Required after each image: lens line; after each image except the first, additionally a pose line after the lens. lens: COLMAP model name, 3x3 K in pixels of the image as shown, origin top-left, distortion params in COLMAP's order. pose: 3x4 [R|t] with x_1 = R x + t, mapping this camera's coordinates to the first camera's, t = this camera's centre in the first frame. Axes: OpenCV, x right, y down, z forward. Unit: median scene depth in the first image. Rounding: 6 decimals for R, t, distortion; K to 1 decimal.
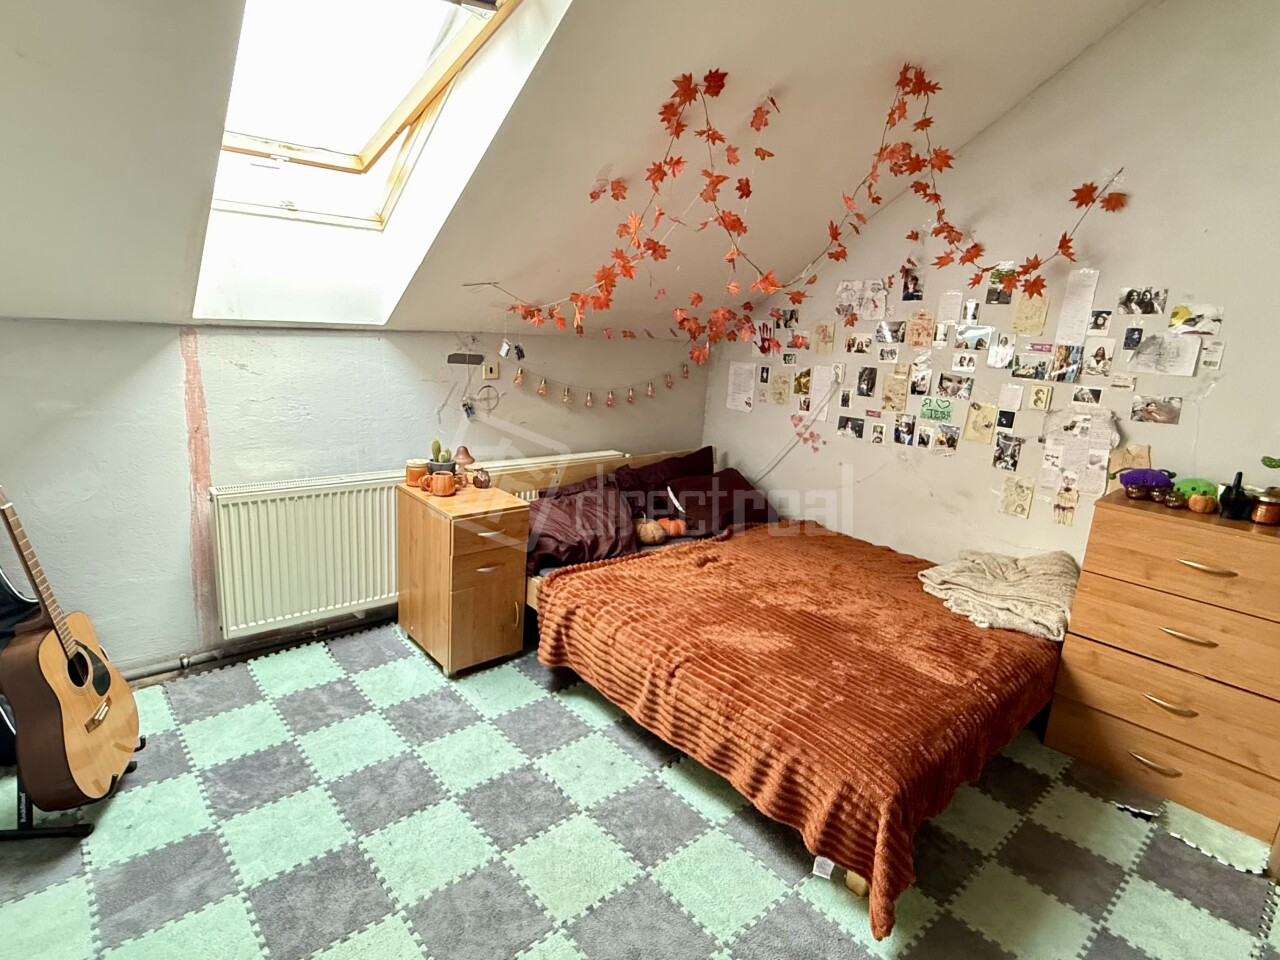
lens RADIAL K [[678.7, 0, 640.2], [0, 678.7, 476.9], [0, 0, 1]] dist [-0.001853, 0.000866]
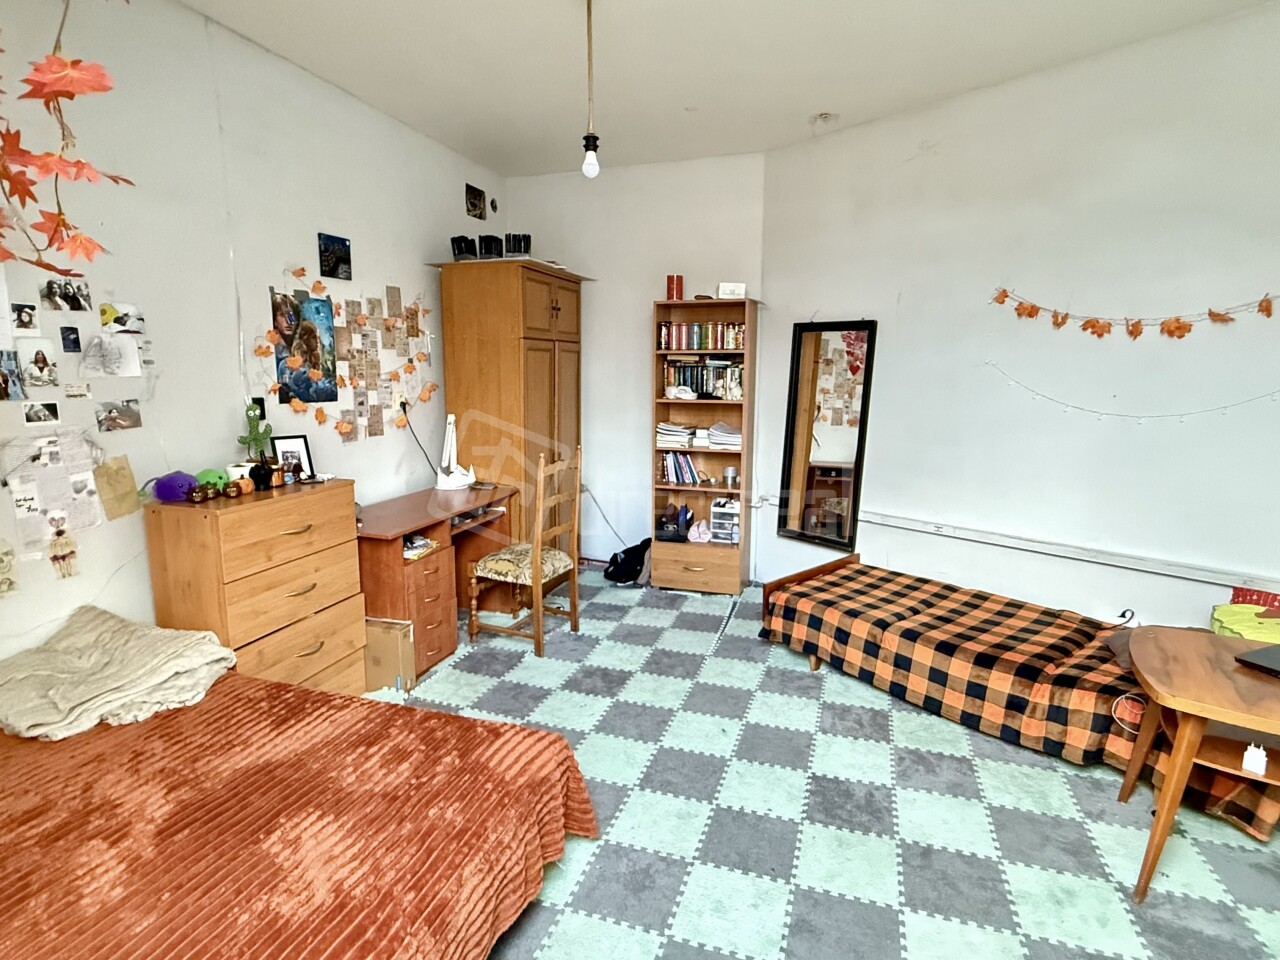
lens RADIAL K [[678.7, 0, 641.4], [0, 678.7, 480.7], [0, 0, 1]] dist [-0.001853, 0.000866]
pose [[-0.498423, -0.199563, 0.843652, -0.380535], [0.170487, 0.931579, 0.321085, -0.187944], [-0.850005, 0.303868, -0.430297, 0.803840]]
